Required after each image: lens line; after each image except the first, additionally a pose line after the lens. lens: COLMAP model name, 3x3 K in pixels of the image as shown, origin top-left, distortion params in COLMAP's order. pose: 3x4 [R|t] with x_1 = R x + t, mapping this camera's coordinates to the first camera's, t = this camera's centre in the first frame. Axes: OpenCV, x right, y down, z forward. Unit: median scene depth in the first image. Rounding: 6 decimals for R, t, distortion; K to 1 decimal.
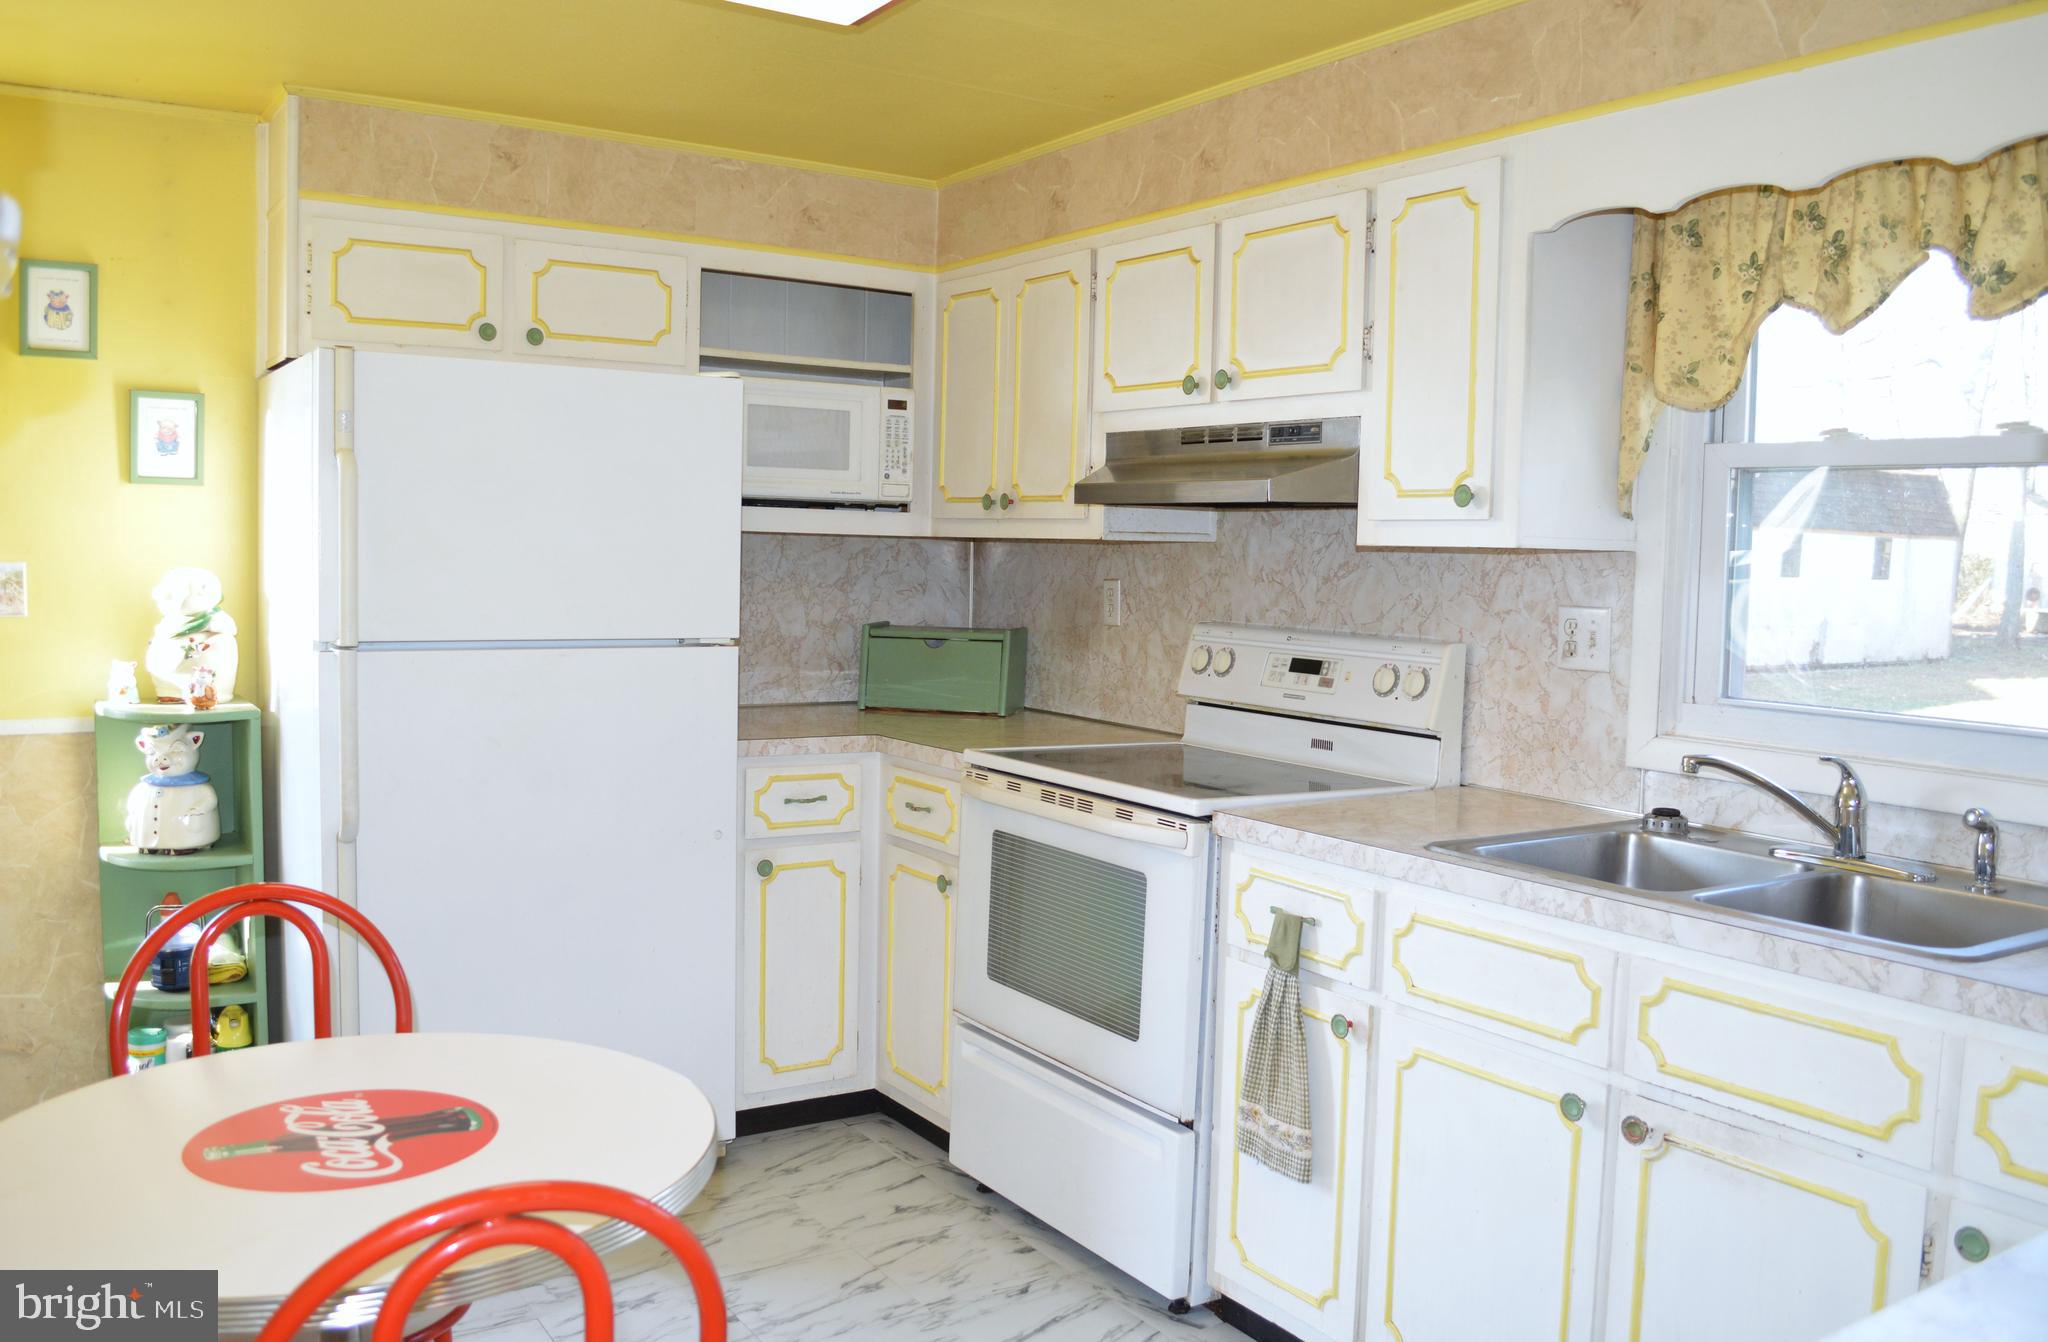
lens RADIAL K [[1653.0, 0, 1024.0], [0, 1653.0, 671.0], [0, 0, 1]] dist [-0.068803, -0.002283]
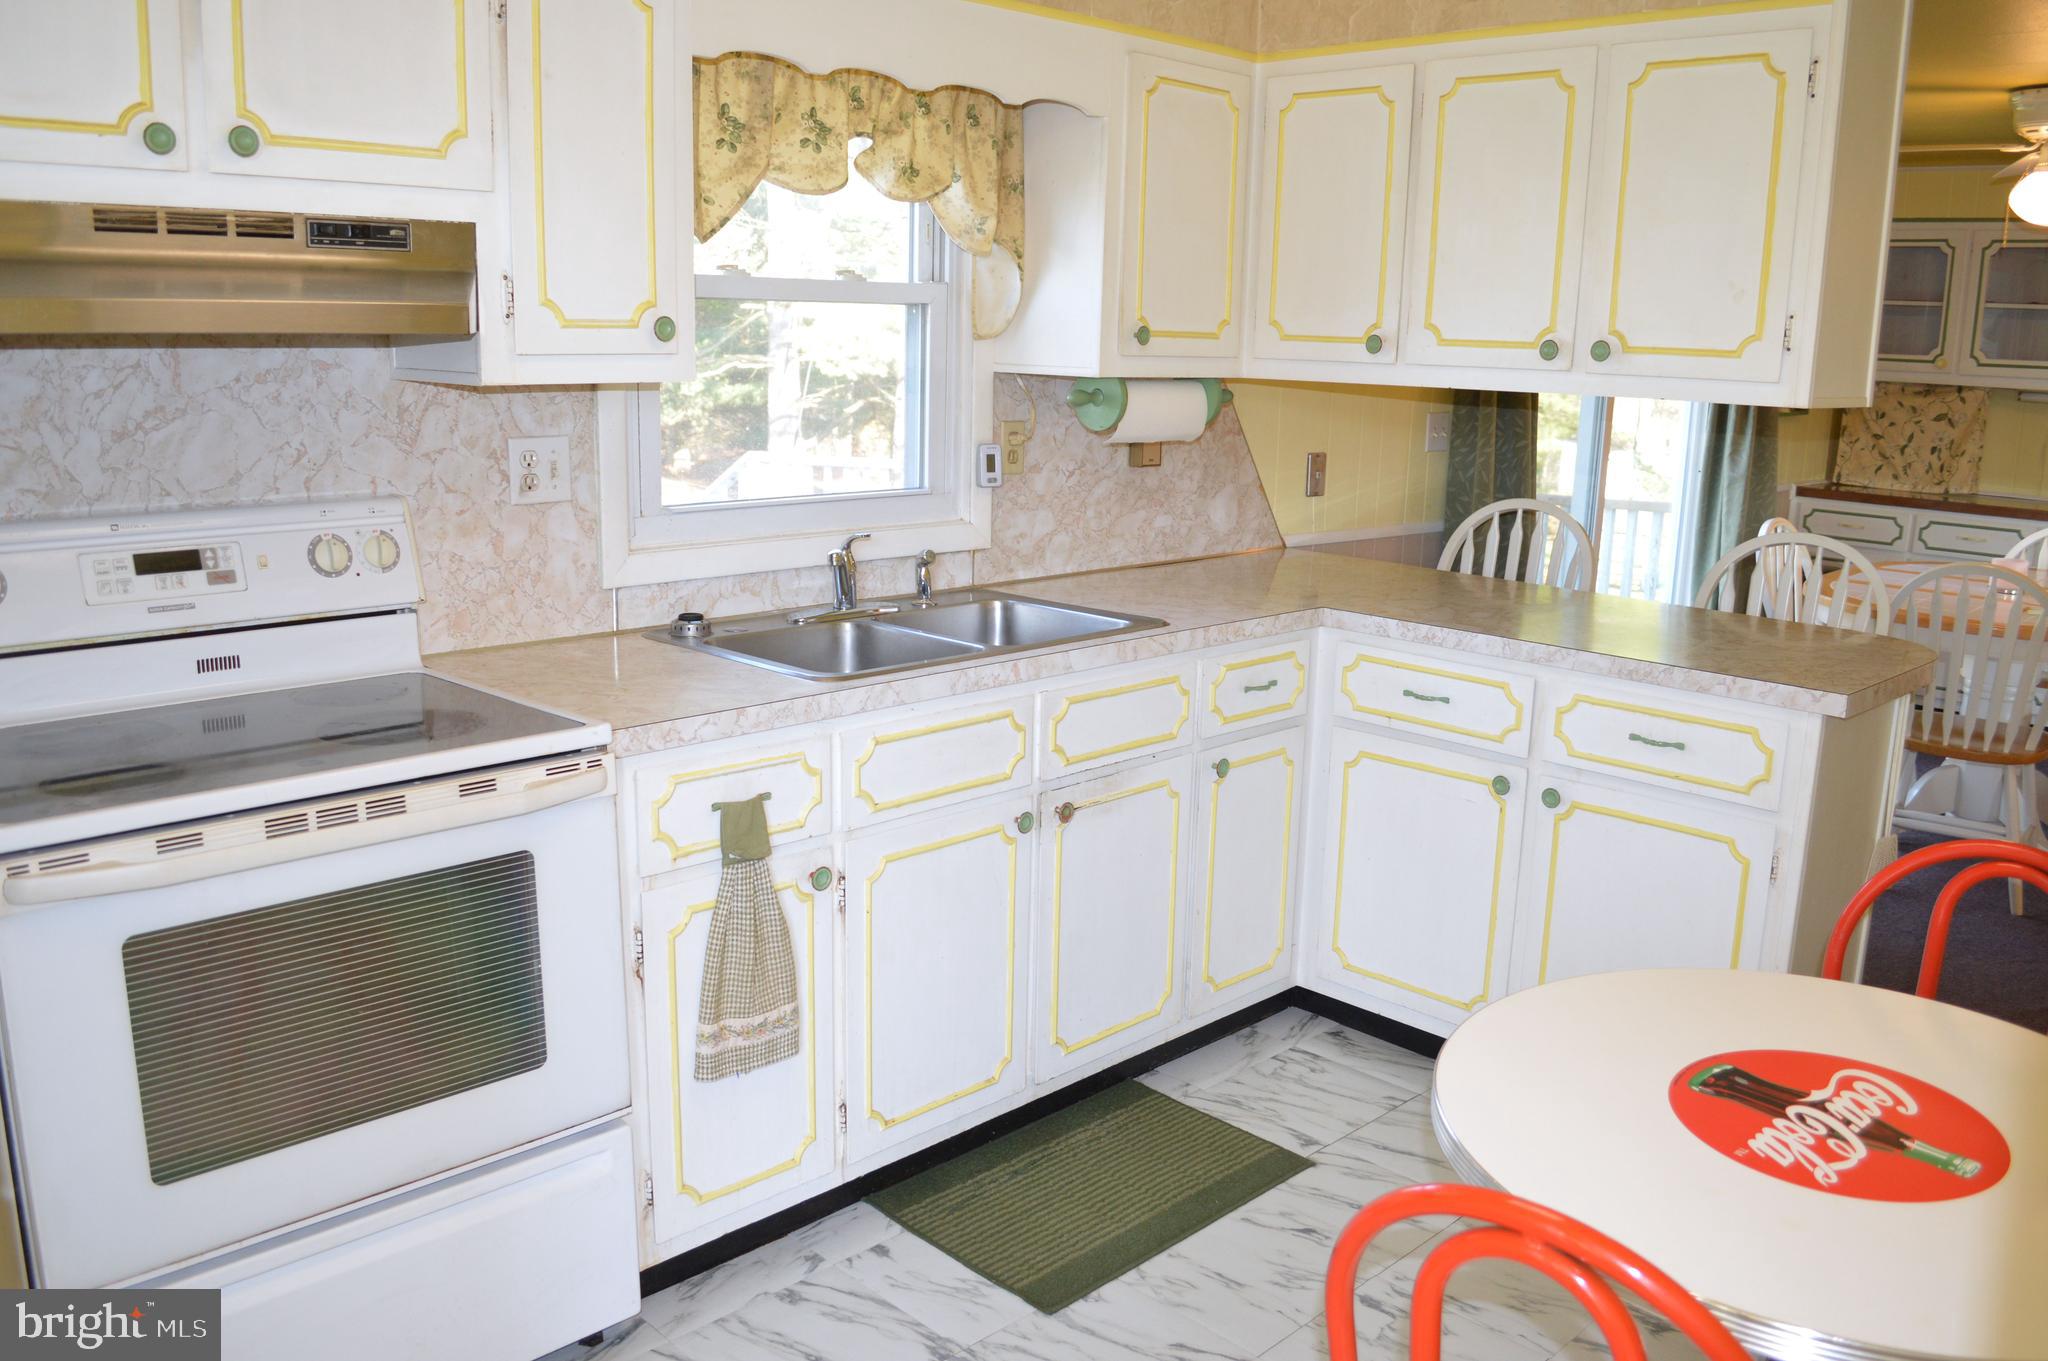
lens RADIAL K [[1641.6, 0, 1024.0], [0, 1641.6, 680.5], [0, 0, 1]] dist [-0.080397, 0.002995]
pose [[-0.201972, -0.227199, 0.952674, -0.638994], [0.051914, 0.968870, 0.242067, -0.114171], [-0.978014, 0.098348, -0.183889, 0.894866]]
